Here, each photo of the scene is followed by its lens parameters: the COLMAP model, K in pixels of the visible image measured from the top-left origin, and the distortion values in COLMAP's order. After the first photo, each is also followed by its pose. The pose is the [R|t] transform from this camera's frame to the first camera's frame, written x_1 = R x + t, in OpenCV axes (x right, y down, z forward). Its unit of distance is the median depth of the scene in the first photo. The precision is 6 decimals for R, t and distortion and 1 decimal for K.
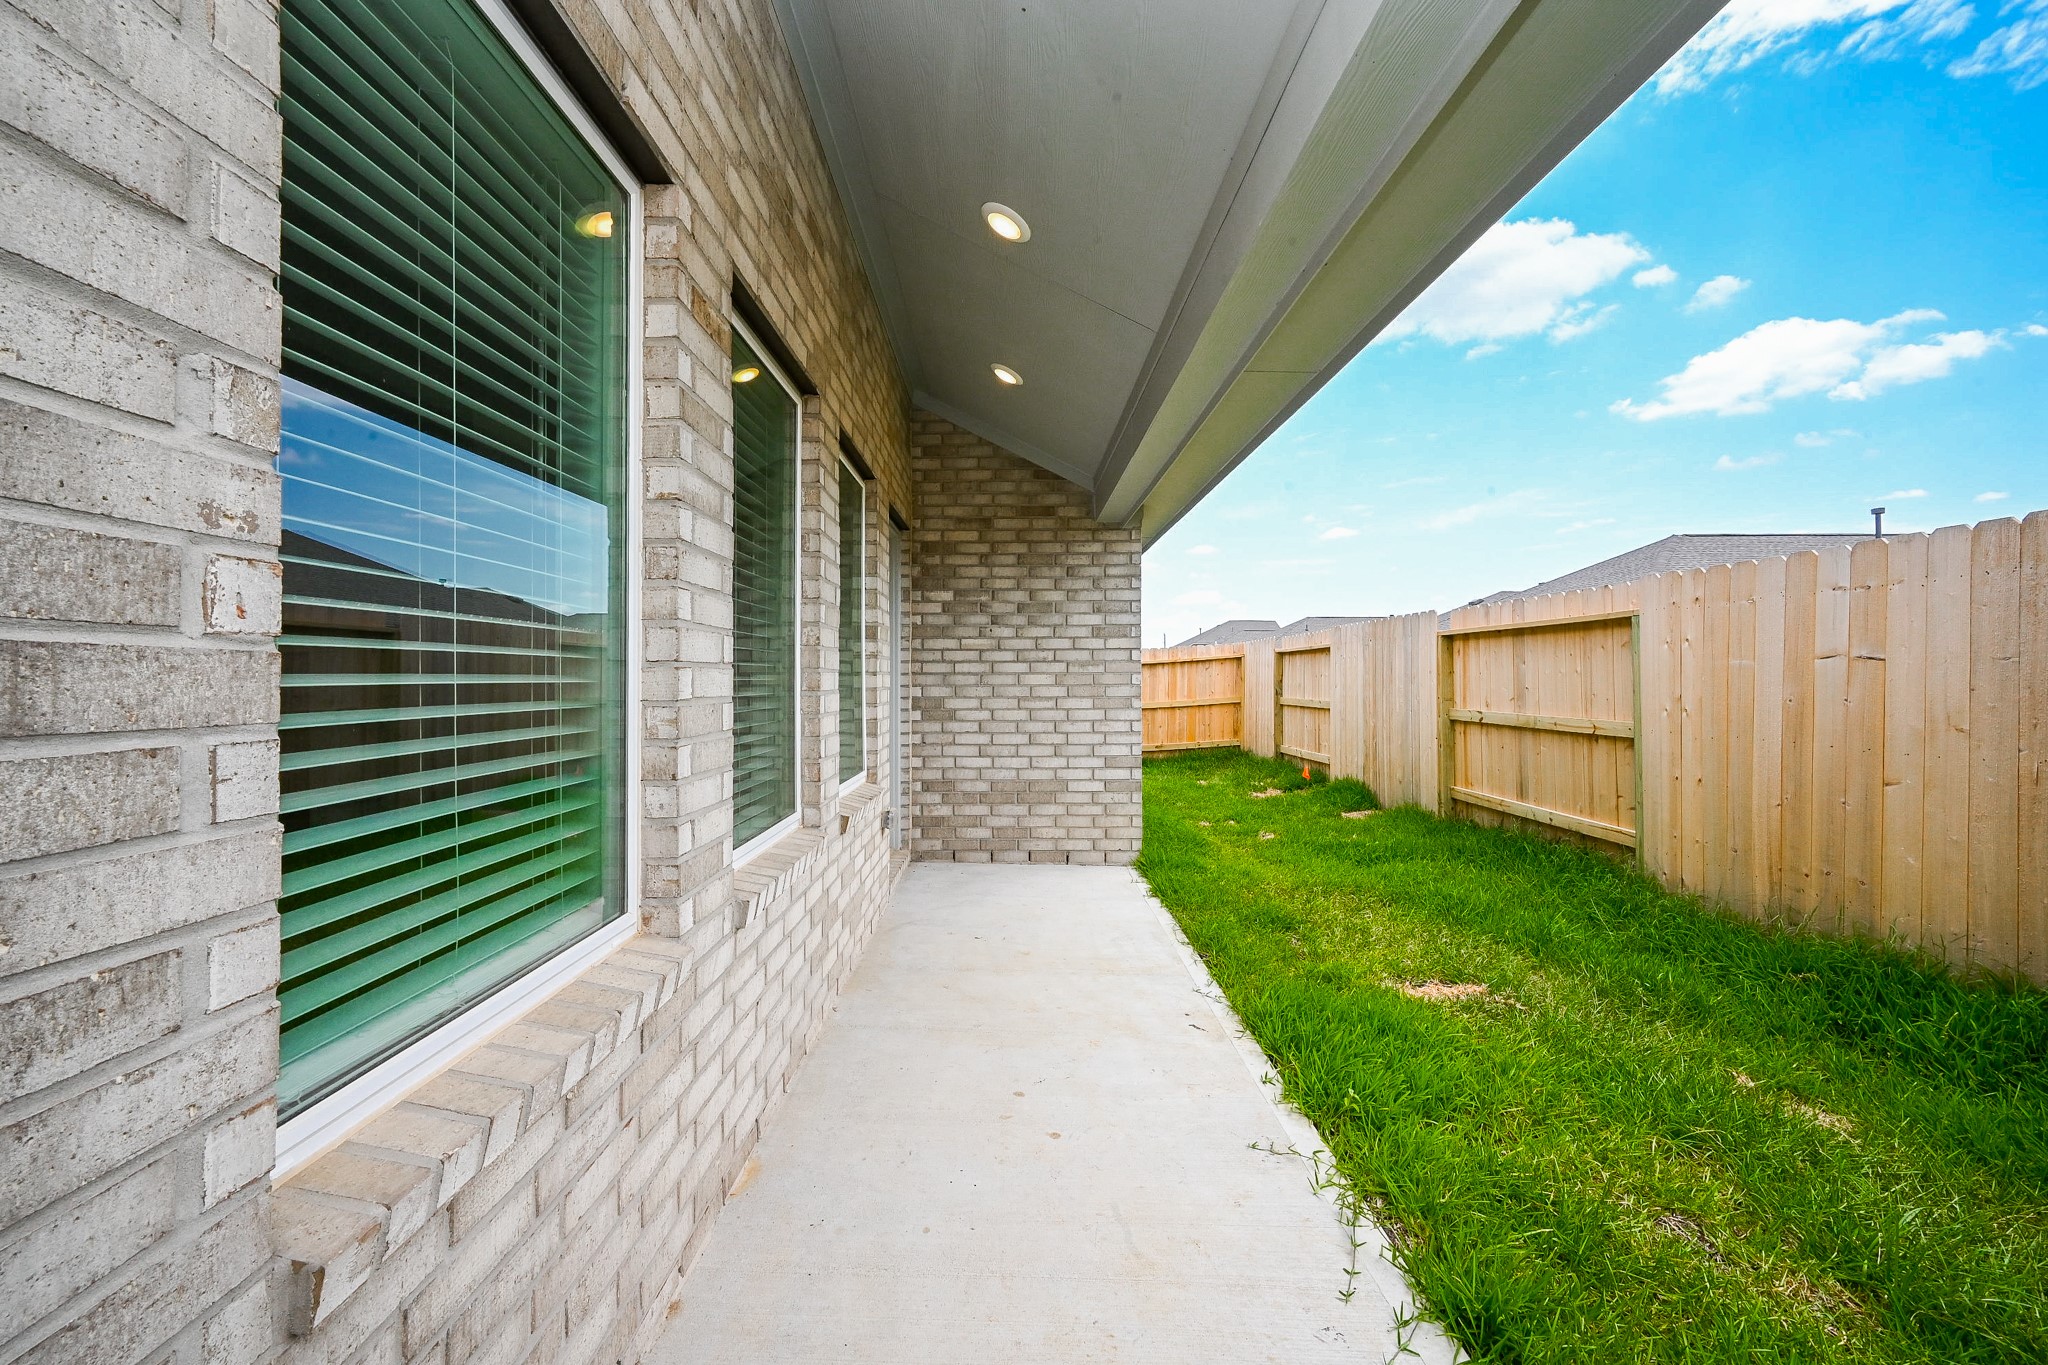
lens RADIAL K [[824.7, 0, 1017.4], [0, 824.7, 677.7], [0, 0, 1]] dist [0.004244, 0.000740]
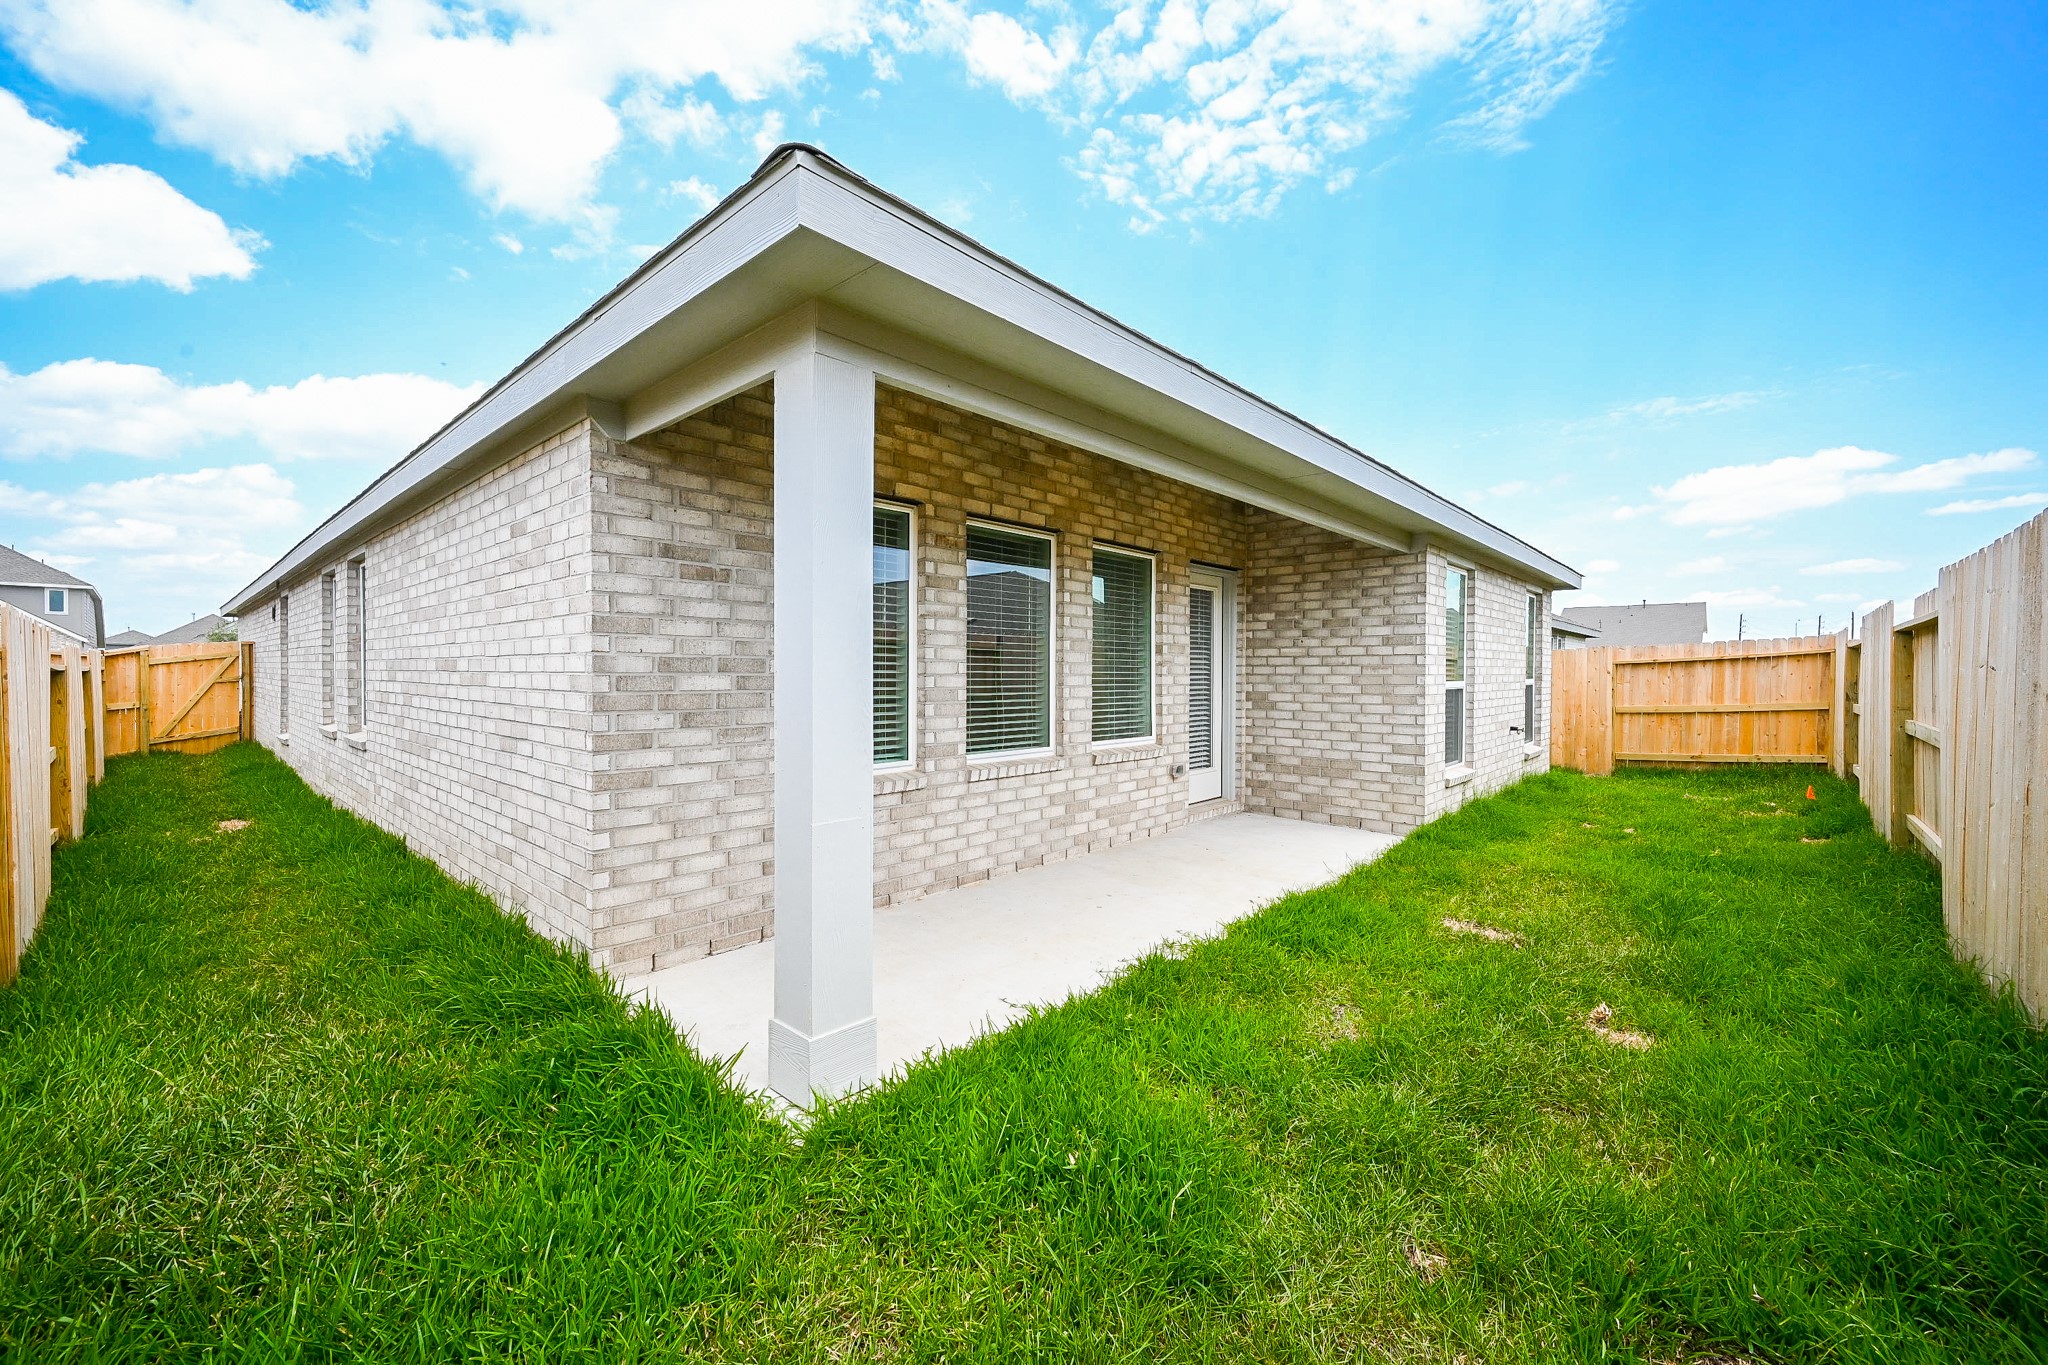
lens RADIAL K [[824.7, 0, 1025.1], [0, 824.7, 682.1], [0, 0, 1]] dist [0.004244, 0.000740]
pose [[0.733109, 0.013067, -0.679985, 0.532057], [-0.004709, 0.999889, 0.014138, -0.009712], [0.680095, -0.007163, 0.733089, -0.249891]]
